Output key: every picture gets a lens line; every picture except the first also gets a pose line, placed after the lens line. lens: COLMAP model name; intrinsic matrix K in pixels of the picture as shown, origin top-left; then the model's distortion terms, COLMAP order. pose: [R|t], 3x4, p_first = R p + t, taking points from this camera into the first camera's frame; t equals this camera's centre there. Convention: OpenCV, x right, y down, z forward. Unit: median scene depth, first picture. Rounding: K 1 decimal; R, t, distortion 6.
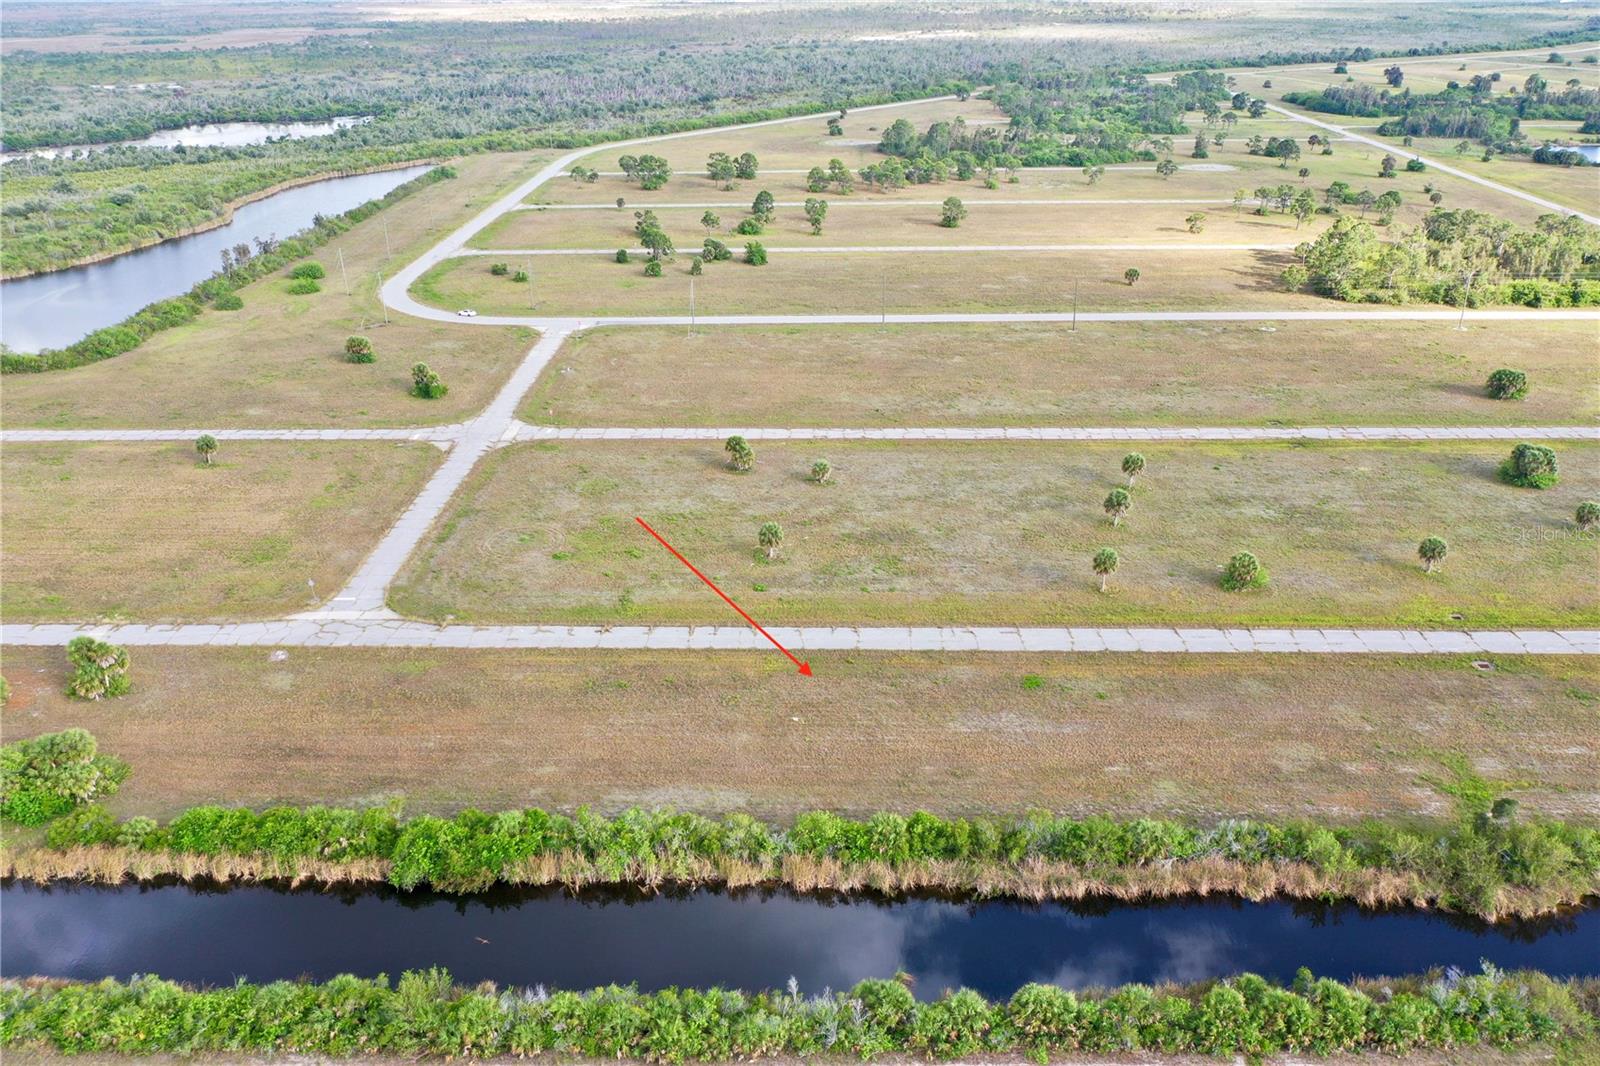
lens RADIAL K [[1261.8, 0, 799.3], [0, 1261.8, 538.2], [0, 0, 1]] dist [-0.003026, -0.004794]
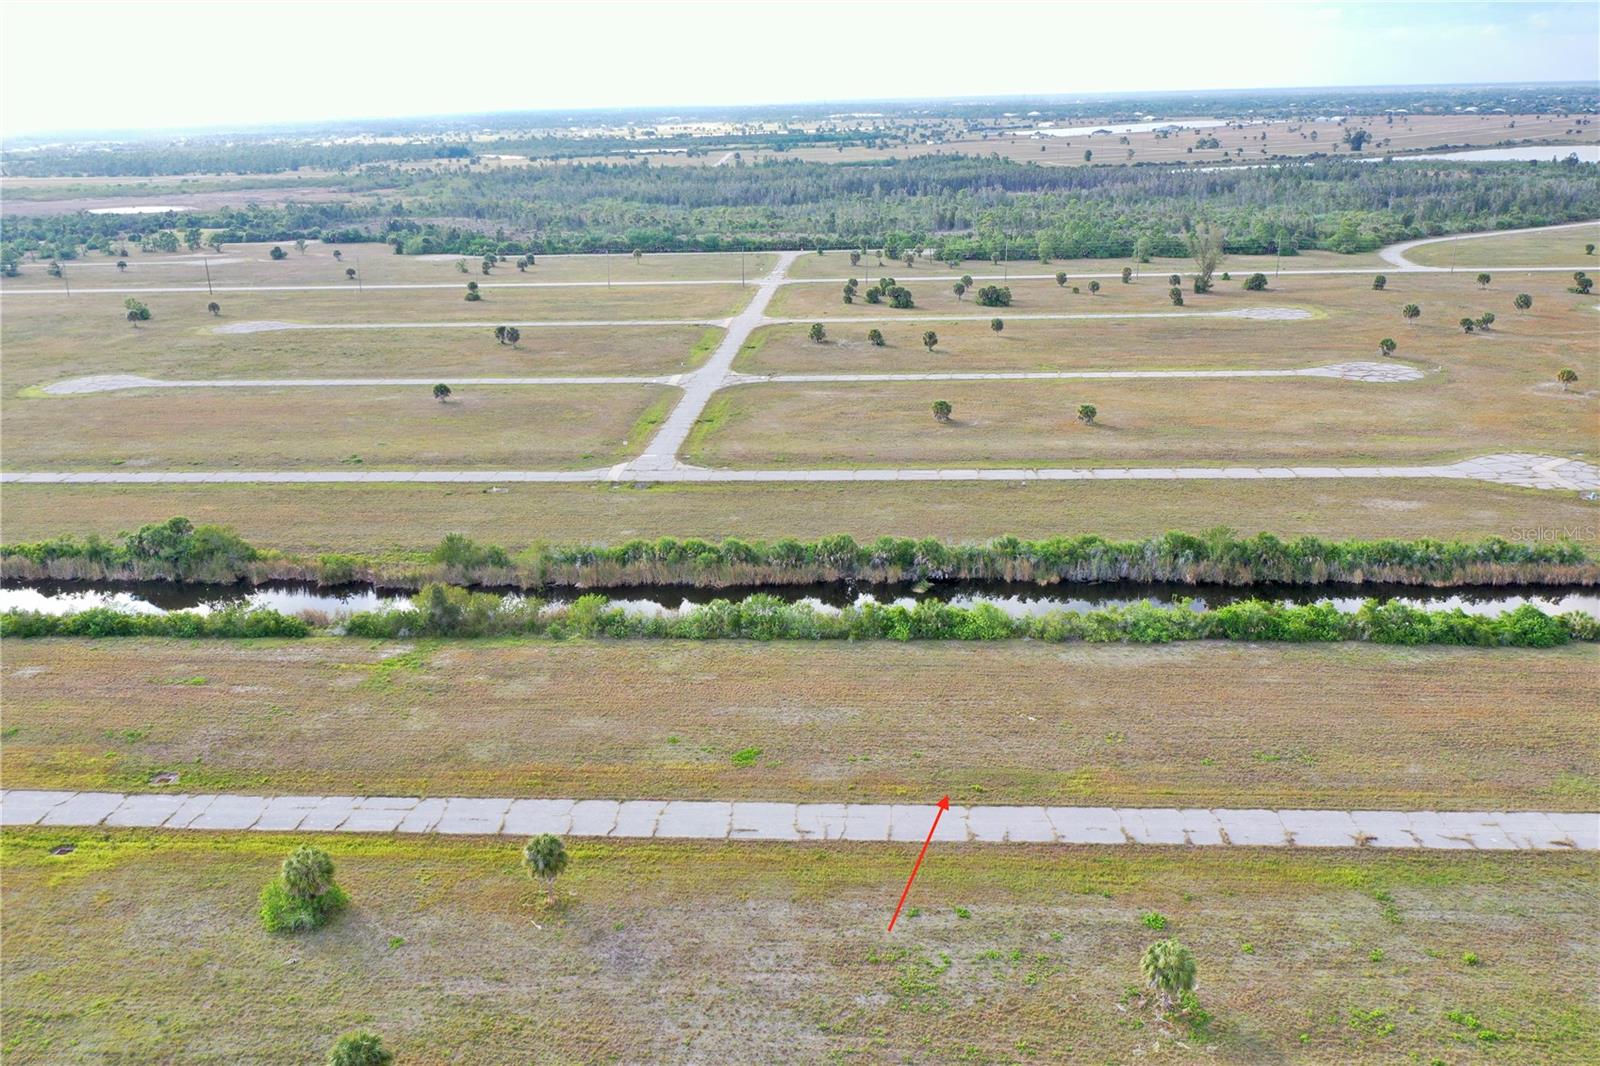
lens RADIAL K [[1261.8, 0, 797.8], [0, 1261.8, 530.0], [0, 0, 1]] dist [-0.003026, -0.004794]
pose [[-0.998370, 0.021556, 0.052837, 0.091629], [0.052150, 0.720584, 0.691404, -0.475005], [-0.023169, 0.693033, -0.720534, 1.287136]]
